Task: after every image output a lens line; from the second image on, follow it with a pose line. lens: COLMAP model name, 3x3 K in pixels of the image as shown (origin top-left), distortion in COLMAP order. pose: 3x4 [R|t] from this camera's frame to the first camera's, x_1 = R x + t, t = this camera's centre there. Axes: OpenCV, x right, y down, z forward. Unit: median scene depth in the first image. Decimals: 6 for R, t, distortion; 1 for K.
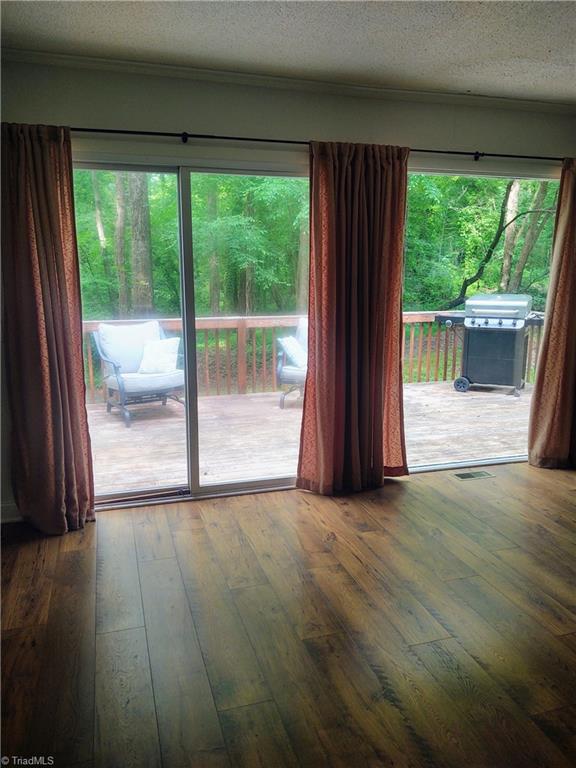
lens RADIAL K [[588.9, 0, 288.3], [0, 588.9, 386.0], [0, 0, 1]] dist [0.008225, -0.028969]
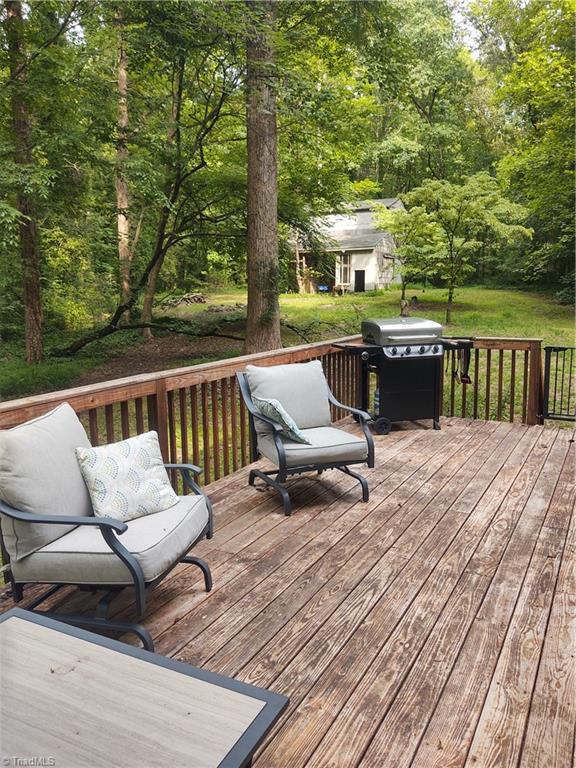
lens RADIAL K [[588.9, 0, 288.3], [0, 588.9, 386.0], [0, 0, 1]] dist [0.008225, -0.028969]
pose [[0.711821, -0.118199, 0.692343, -0.422046], [0.151414, 0.988384, 0.013066, -0.104702], [-0.685846, 0.095529, 0.721450, 0.561252]]
